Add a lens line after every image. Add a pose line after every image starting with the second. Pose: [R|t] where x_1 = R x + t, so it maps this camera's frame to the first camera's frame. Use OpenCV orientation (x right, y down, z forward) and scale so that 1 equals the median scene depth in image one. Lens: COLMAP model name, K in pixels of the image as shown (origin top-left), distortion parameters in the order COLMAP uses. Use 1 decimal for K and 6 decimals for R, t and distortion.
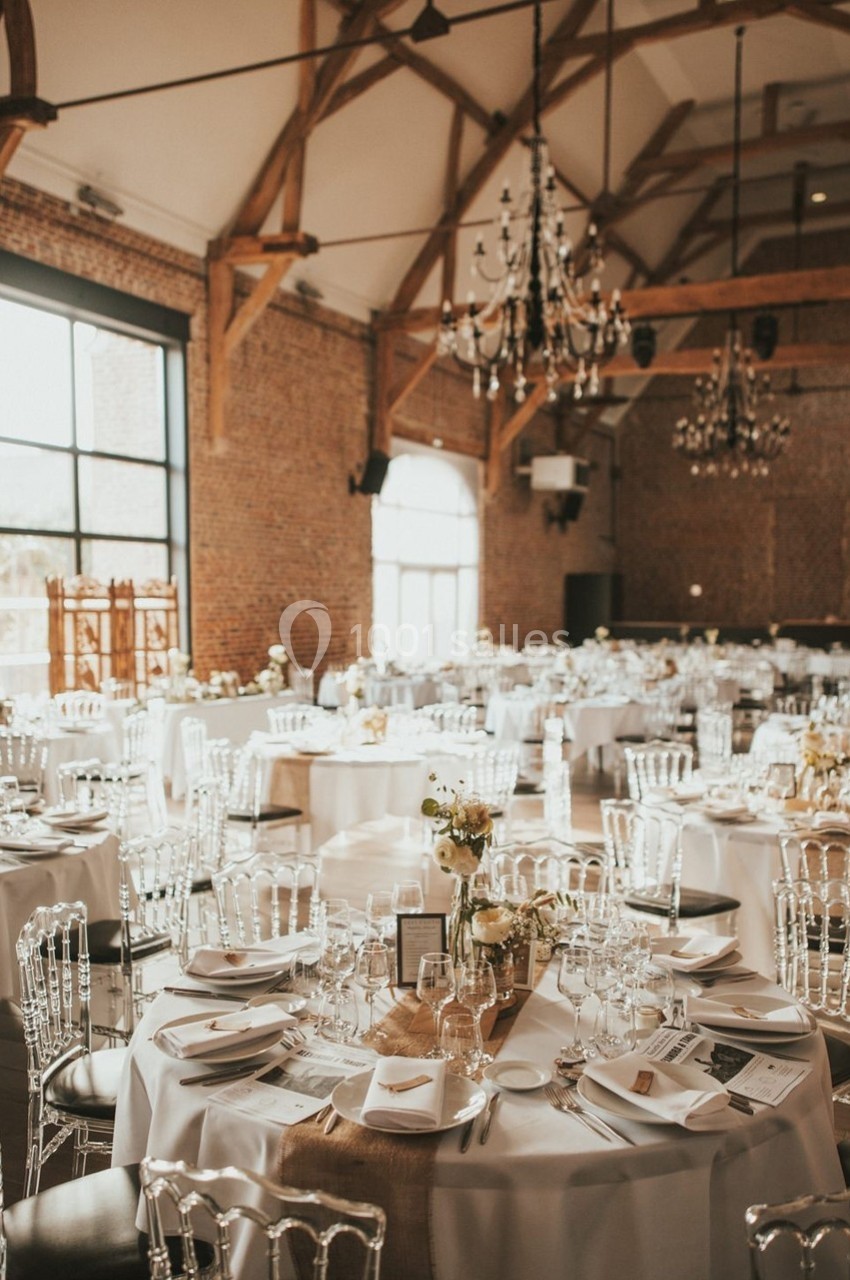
lens RADIAL K [[1221.7, 0, 425.0], [0, 1221.7, 640.0], [0, 0, 1]] dist [0.069106, 0.010817]
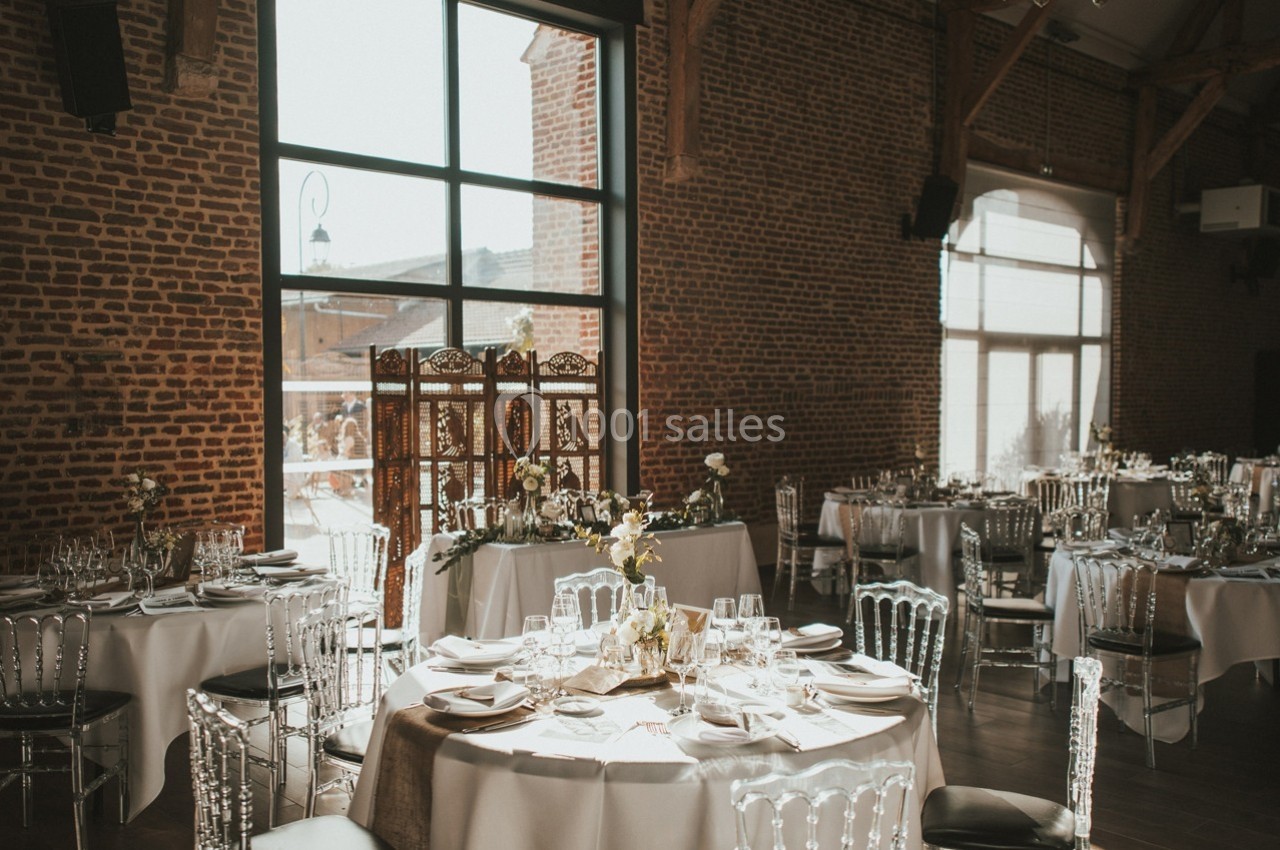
lens RADIAL K [[1173.6, 0, 640.0], [0, 1173.6, 425.0], [0, 0, 1]] dist [-0.005572, 0.089742]
pose [[0.926003, 0.016559, -0.377154, 0.061245], [-0.017113, 0.999852, 0.001882, -0.007998], [0.377129, 0.004711, 0.926149, 0.308530]]
